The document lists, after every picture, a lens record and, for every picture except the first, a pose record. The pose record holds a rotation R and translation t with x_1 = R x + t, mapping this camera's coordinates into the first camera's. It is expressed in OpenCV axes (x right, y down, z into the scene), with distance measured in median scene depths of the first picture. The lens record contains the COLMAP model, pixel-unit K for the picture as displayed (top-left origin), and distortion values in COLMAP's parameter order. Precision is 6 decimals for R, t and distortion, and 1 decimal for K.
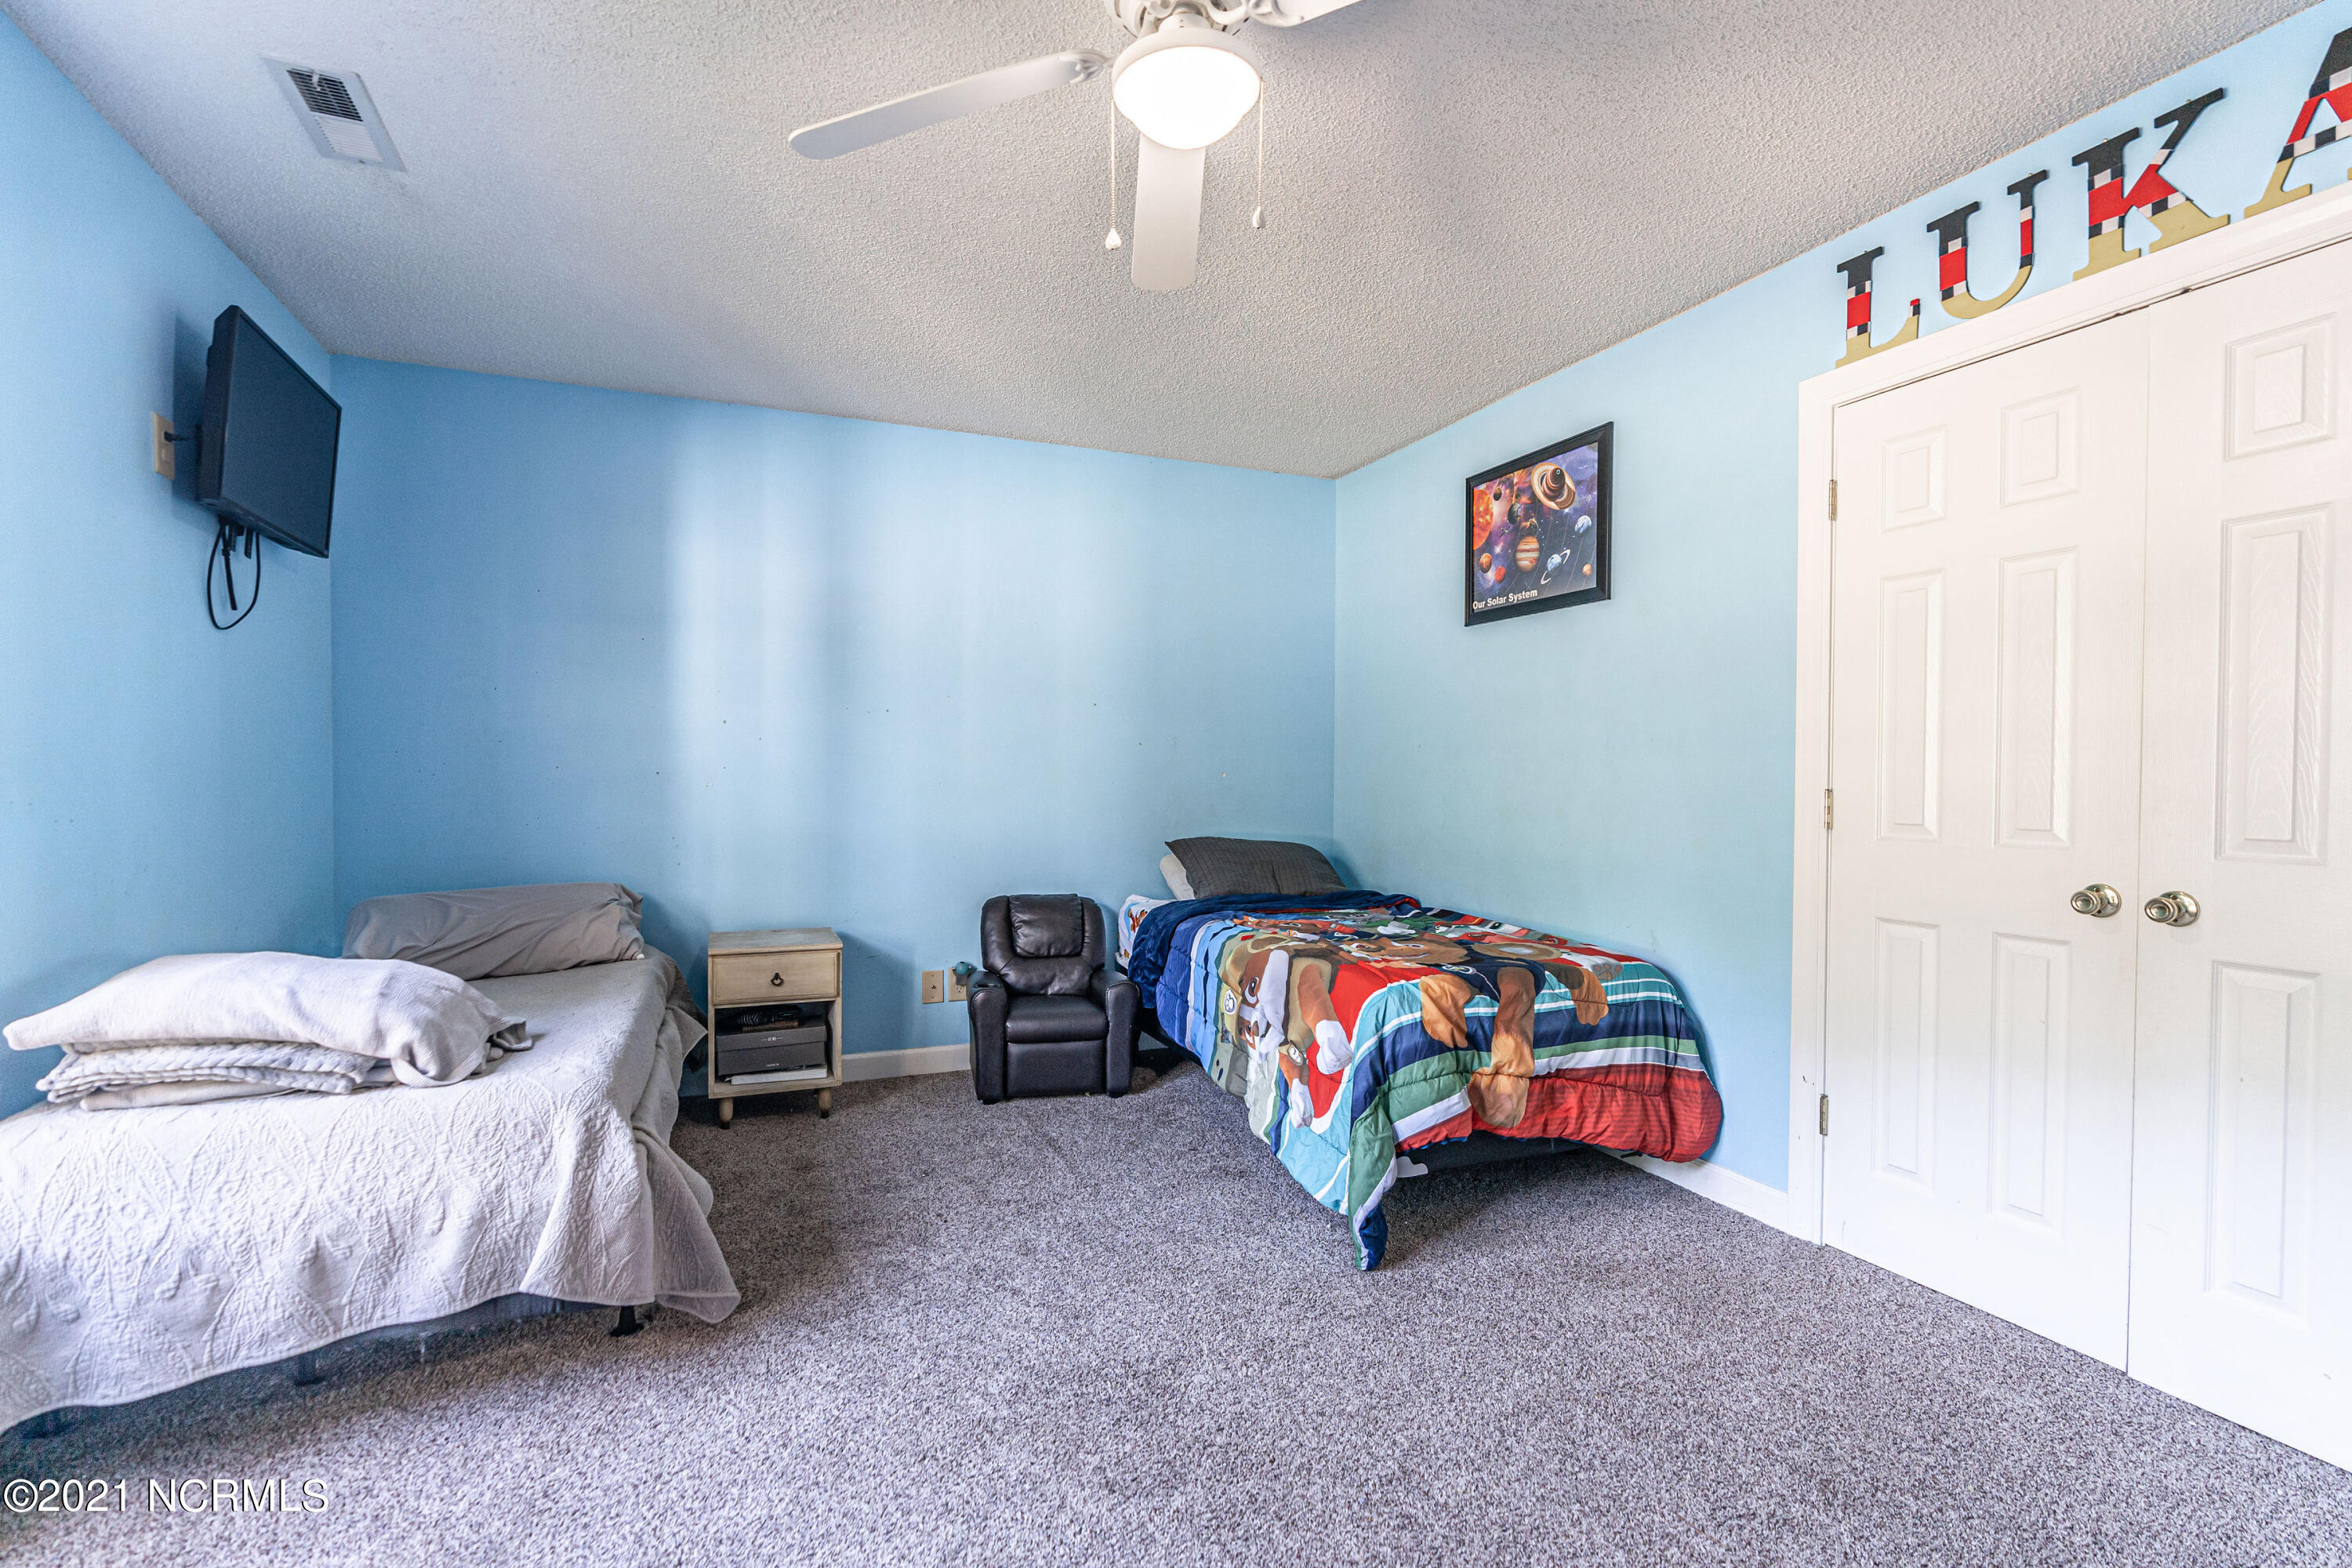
lens RADIAL K [[1065.6, 0, 1175.9], [0, 1065.6, 789.8], [0, 0, 1]] dist [-0.012210, 0.005201]
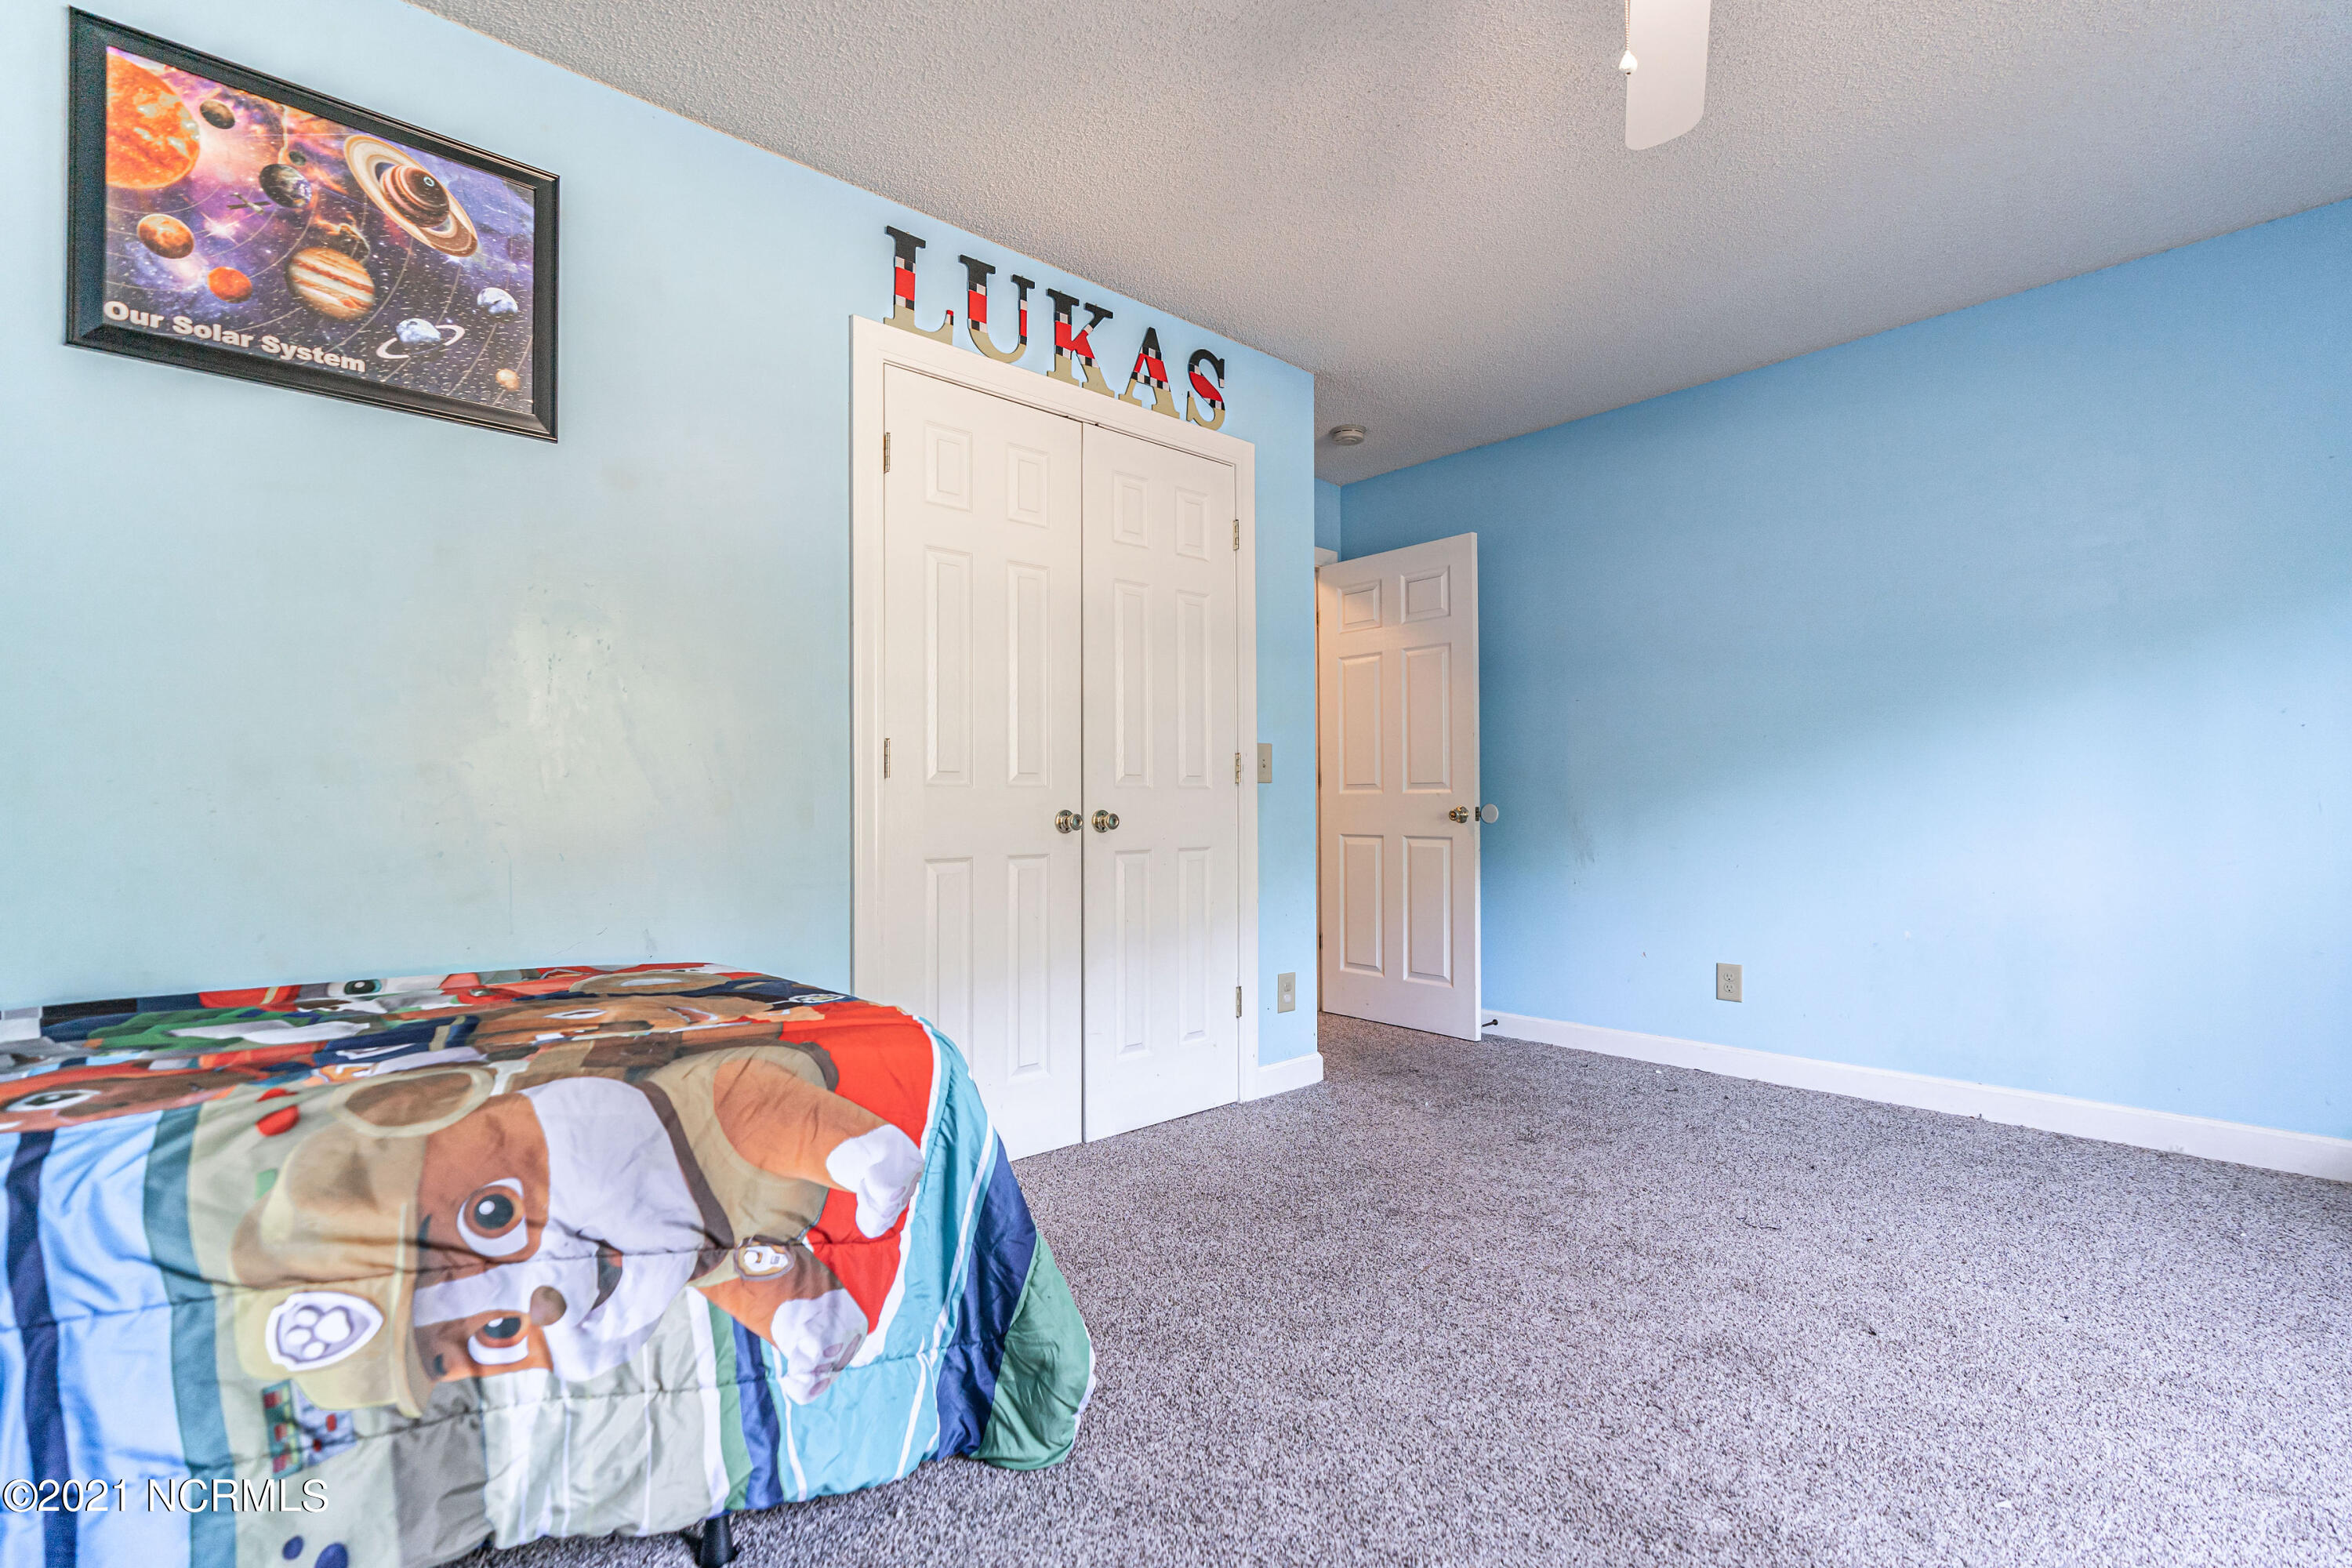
lens RADIAL K [[1065.6, 0, 1171.0], [0, 1065.6, 778.6], [0, 0, 1]] dist [-0.012210, 0.005201]
pose [[-0.331003, 0.011872, 0.943555, -0.401337], [0.011653, 0.999896, -0.008493, 0.046662], [-0.943558, 0.008184, -0.331106, 1.026271]]
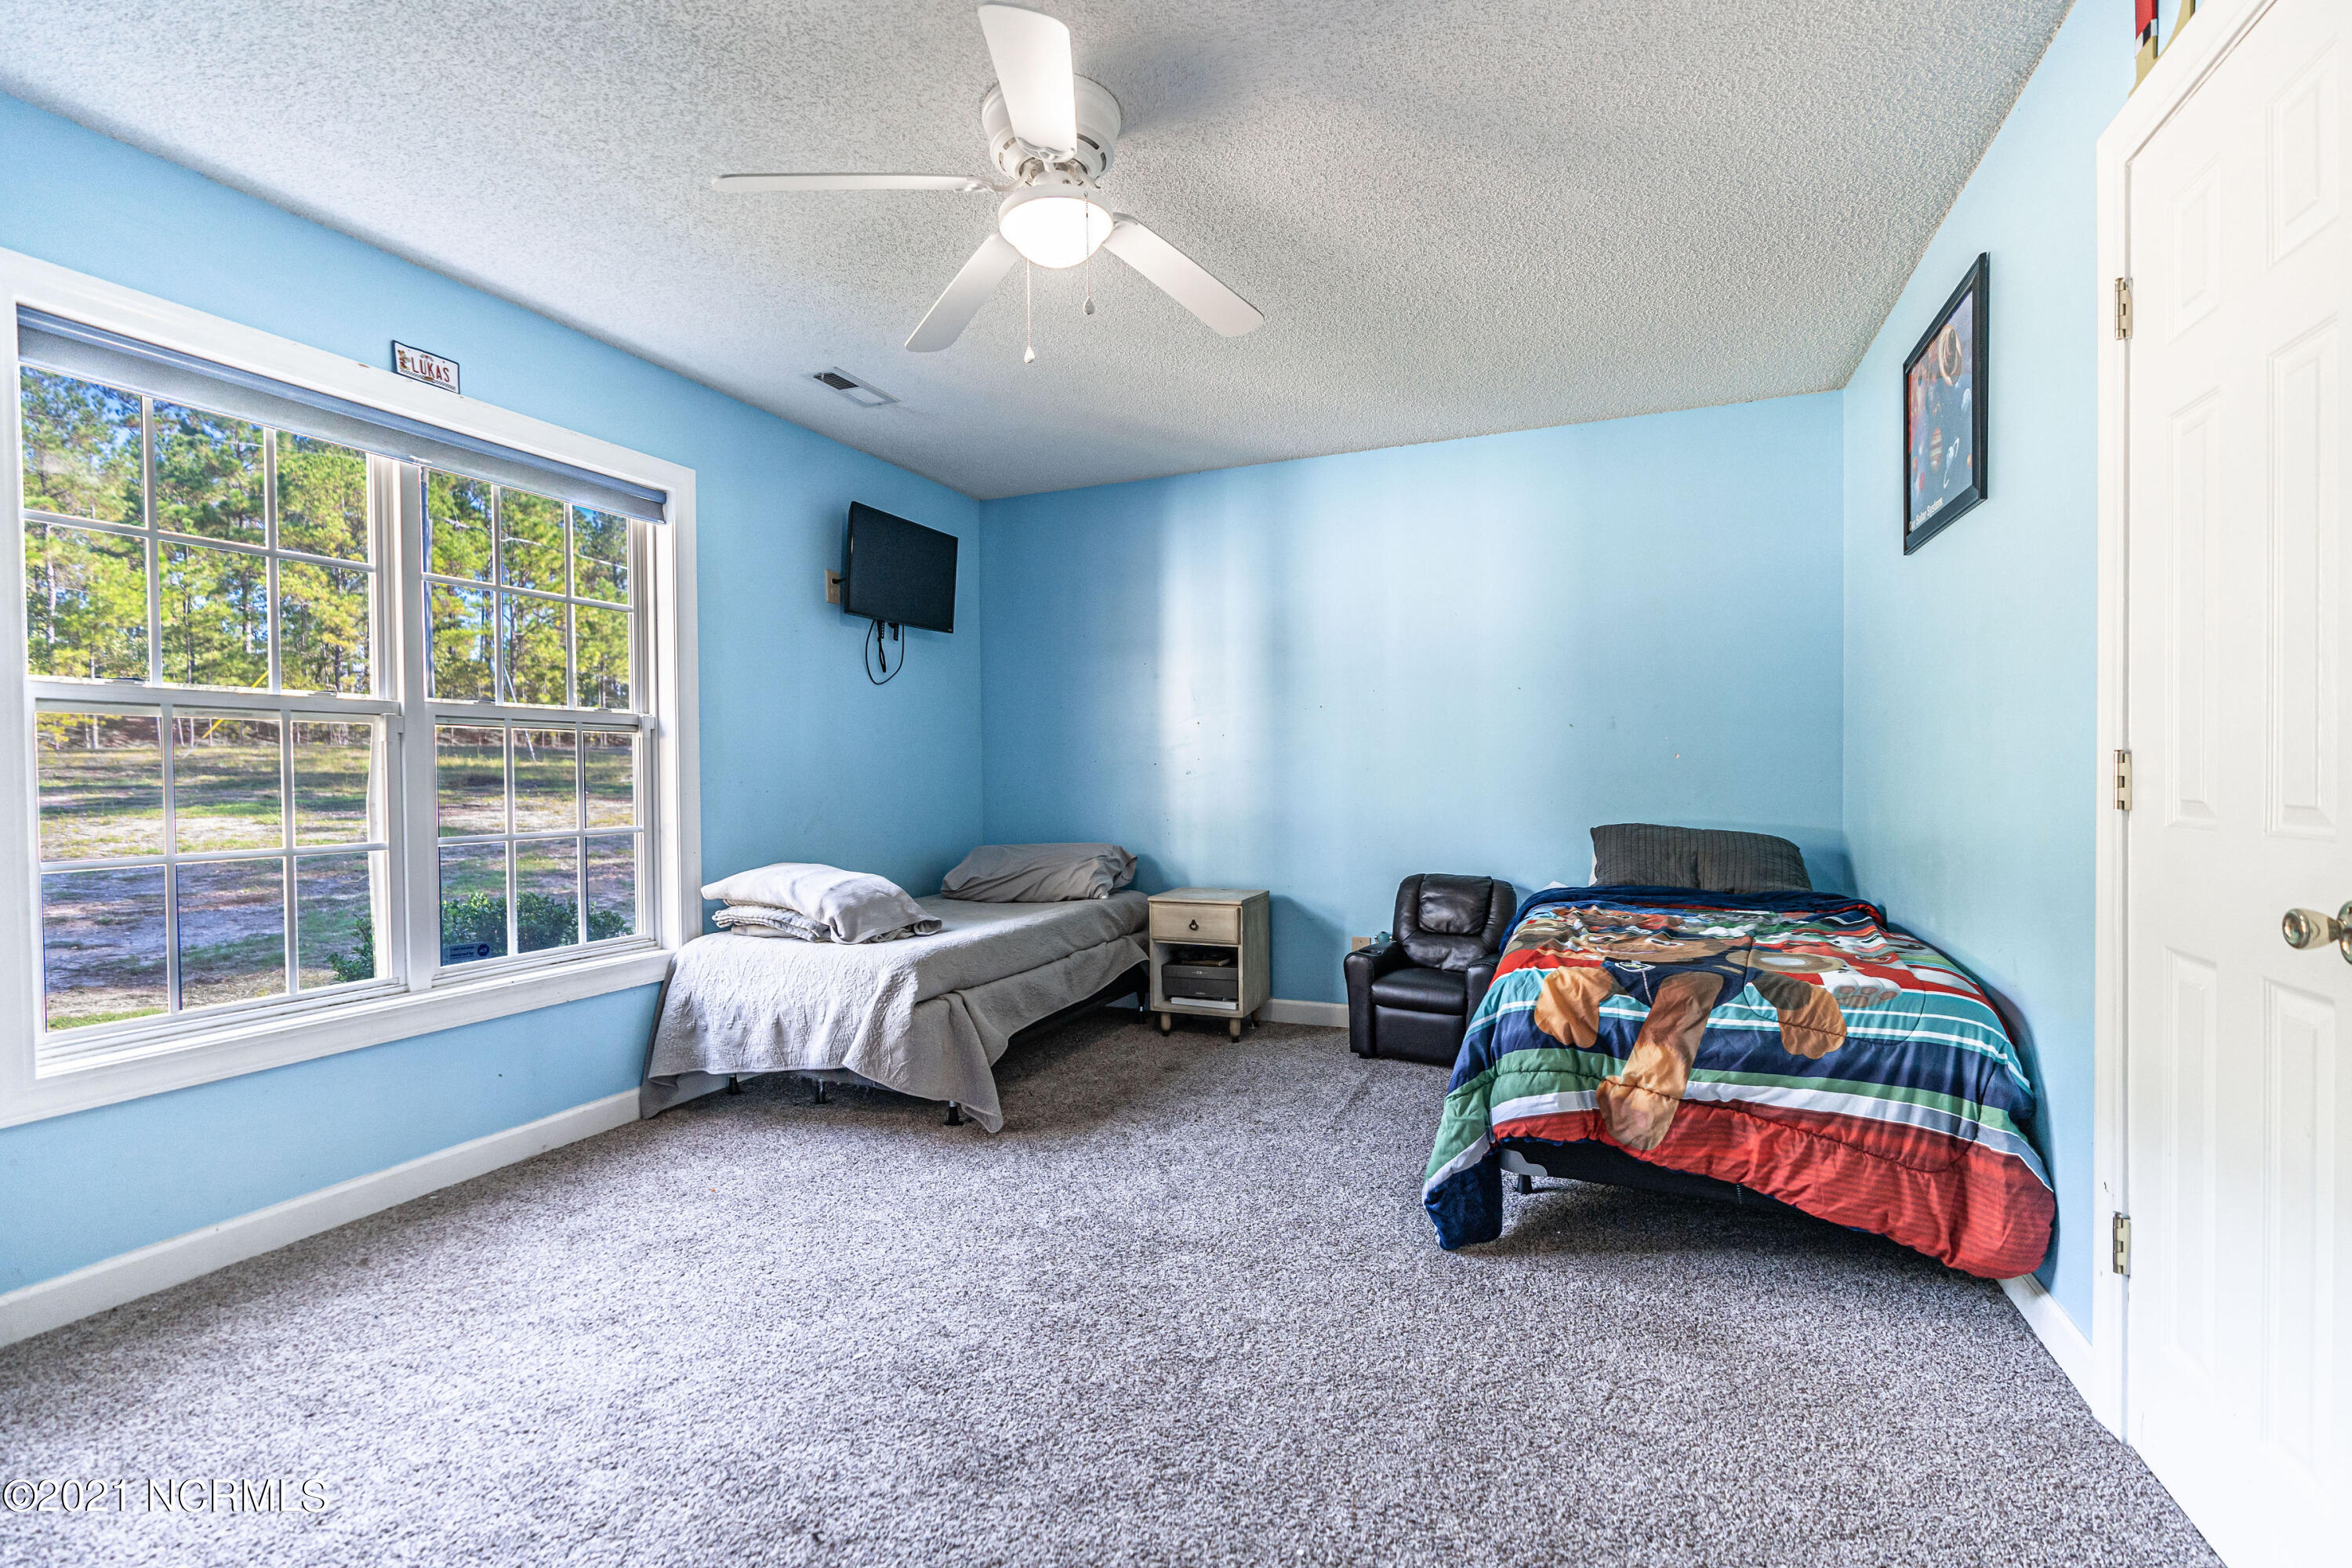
lens RADIAL K [[1065.6, 0, 1174.2], [0, 1065.6, 791.1], [0, 0, 1]] dist [-0.012210, 0.005201]
pose [[0.702500, -0.001629, -0.711681, 0.637129], [0.004469, 0.999988, 0.002122, 0.019967], [0.711669, -0.004671, 0.702499, 0.114429]]
